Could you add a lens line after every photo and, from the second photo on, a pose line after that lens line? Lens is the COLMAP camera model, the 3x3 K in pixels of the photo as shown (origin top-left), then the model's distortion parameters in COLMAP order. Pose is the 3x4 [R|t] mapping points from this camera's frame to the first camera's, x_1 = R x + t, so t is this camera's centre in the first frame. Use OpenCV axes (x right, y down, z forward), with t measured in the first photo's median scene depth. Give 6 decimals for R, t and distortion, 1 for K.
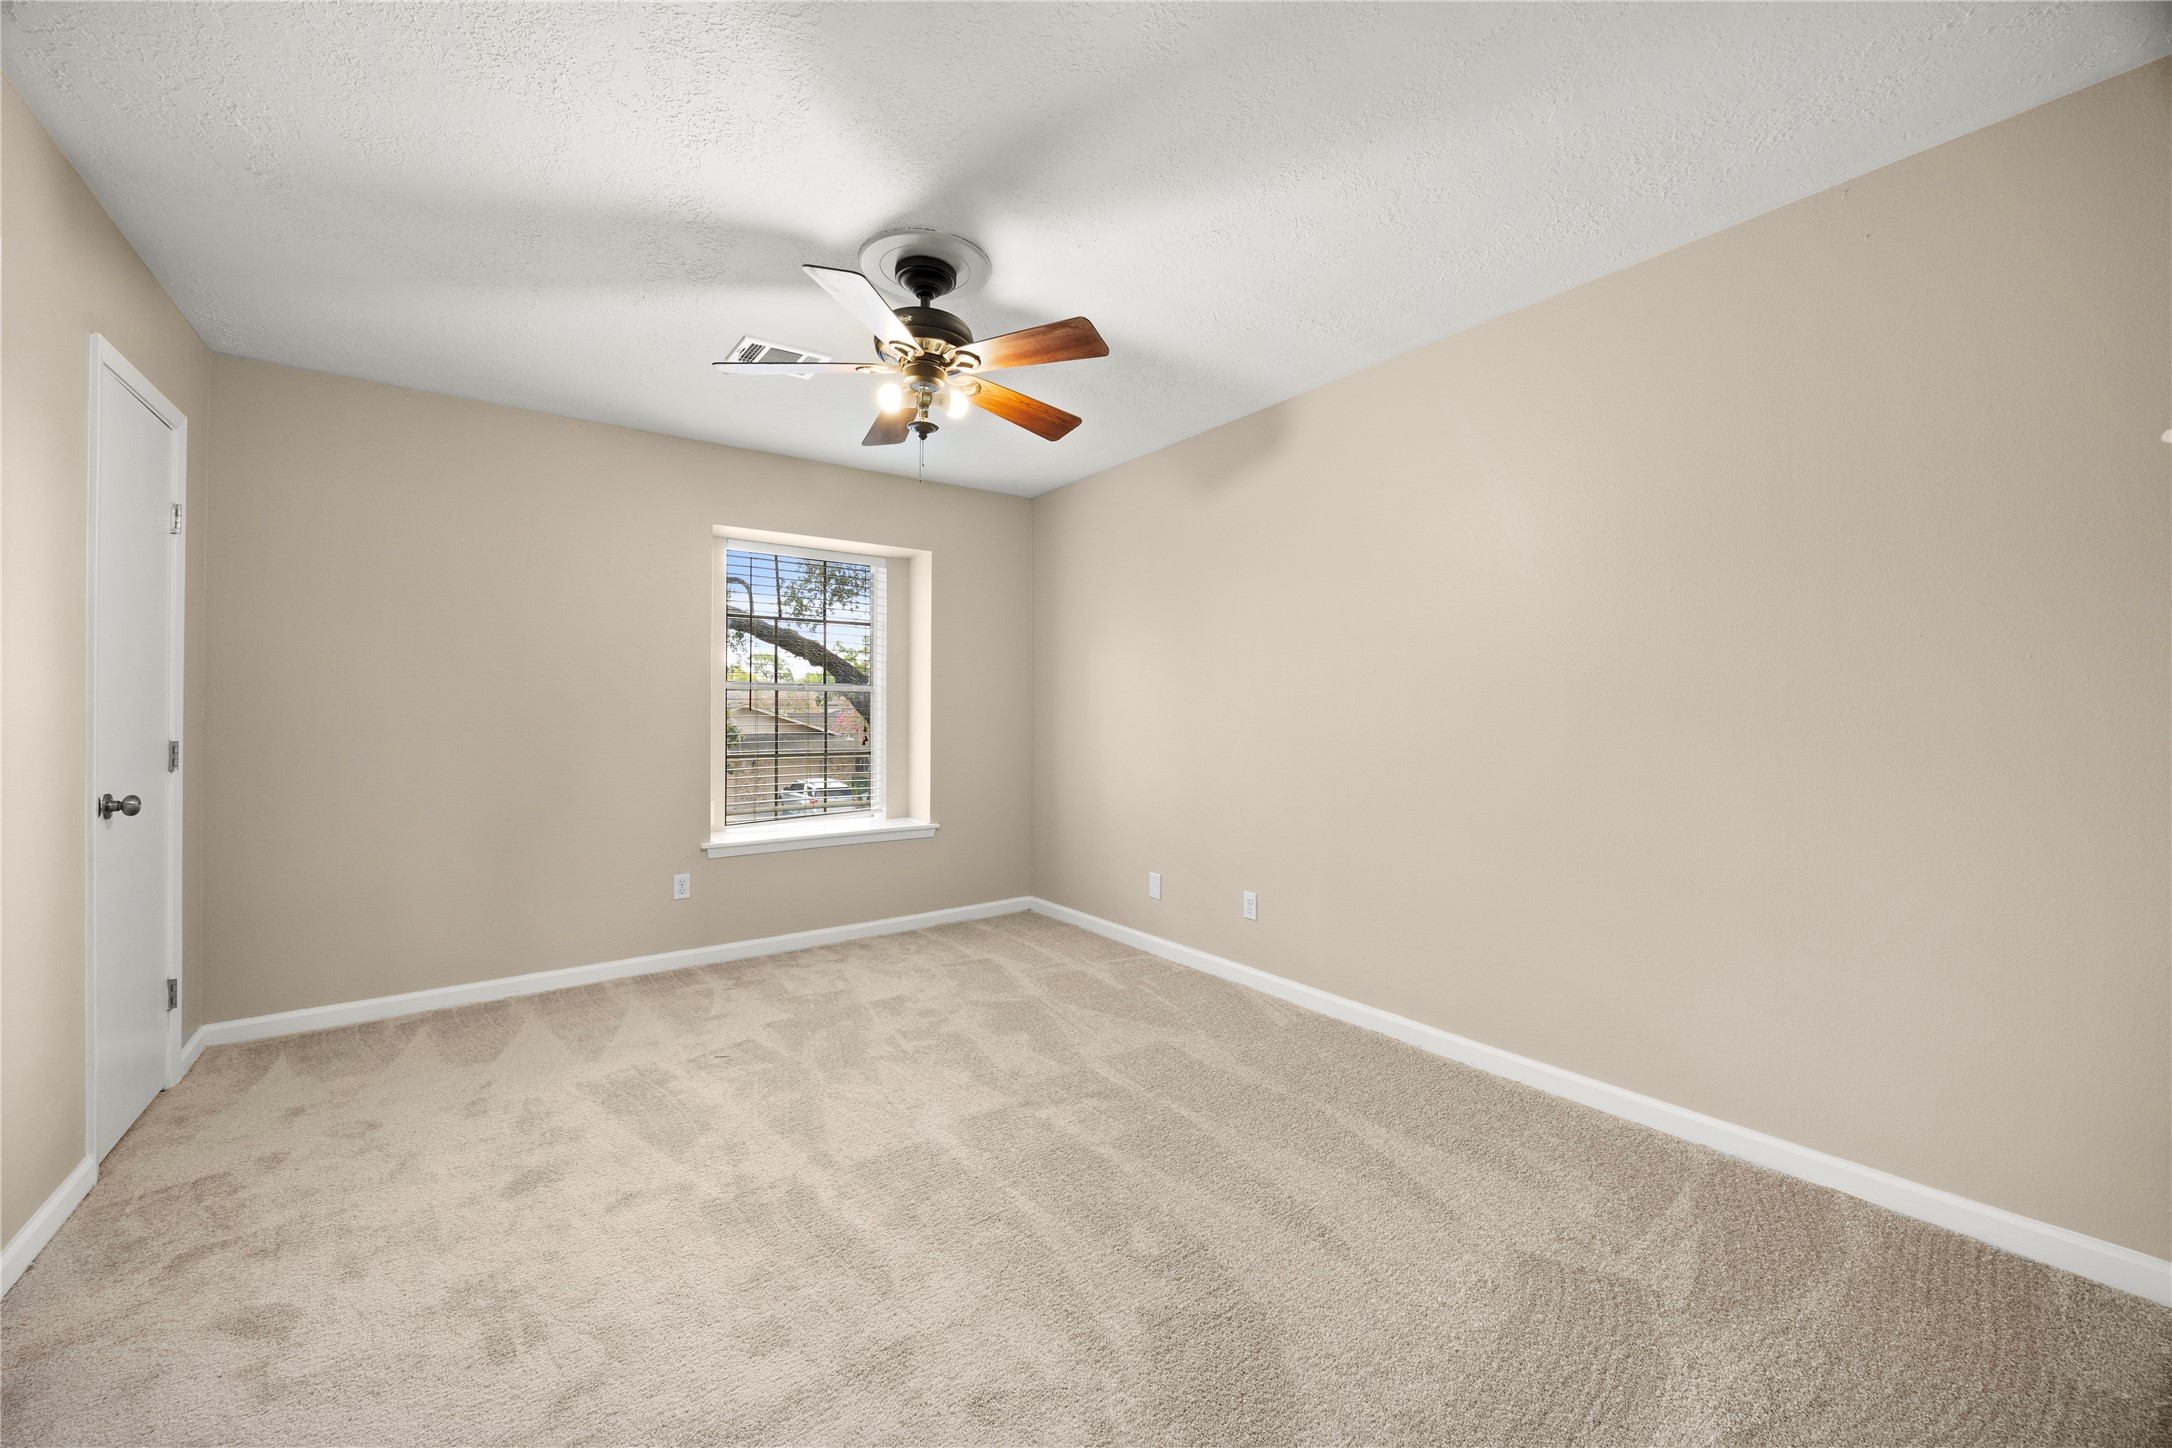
lens RADIAL K [[845.0, 0, 1077.9], [0, 845.0, 709.7], [0, 0, 1]] dist [0.003509, 0.000272]
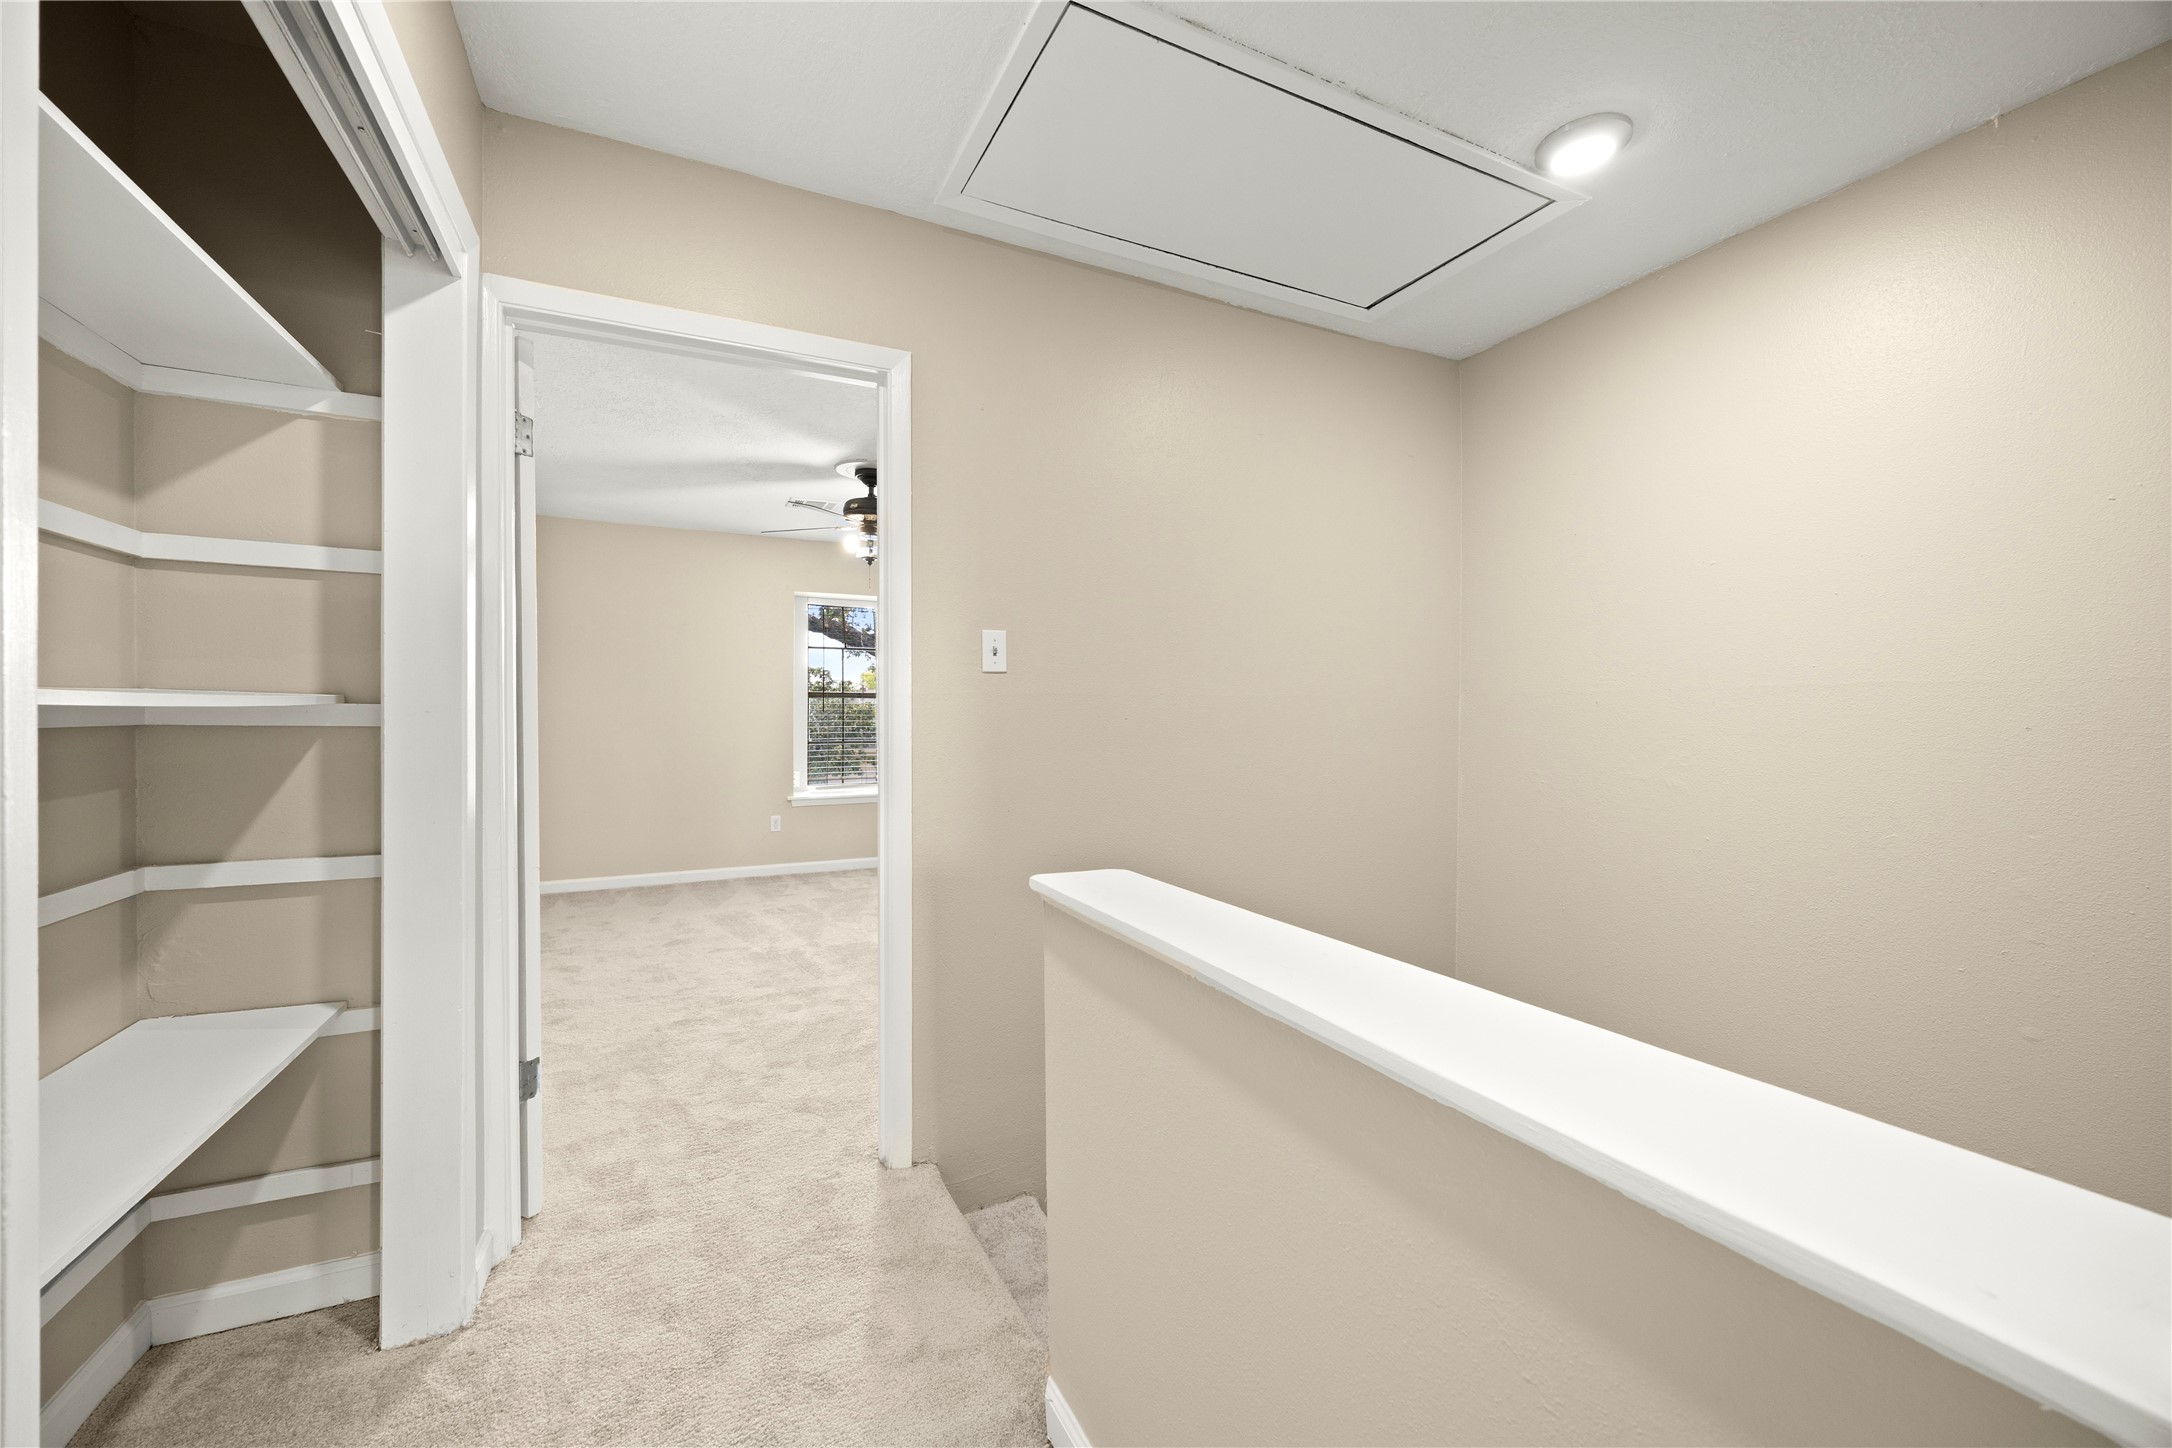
lens RADIAL K [[845.0, 0, 1085.0], [0, 845.0, 723.7], [0, 0, 1]] dist [0.003509, 0.000272]
pose [[0.986567, 0.003970, -0.163309, 0.468404], [-0.001429, 0.999876, 0.015676, -0.004489], [0.163351, -0.015232, 0.986450, -0.601392]]
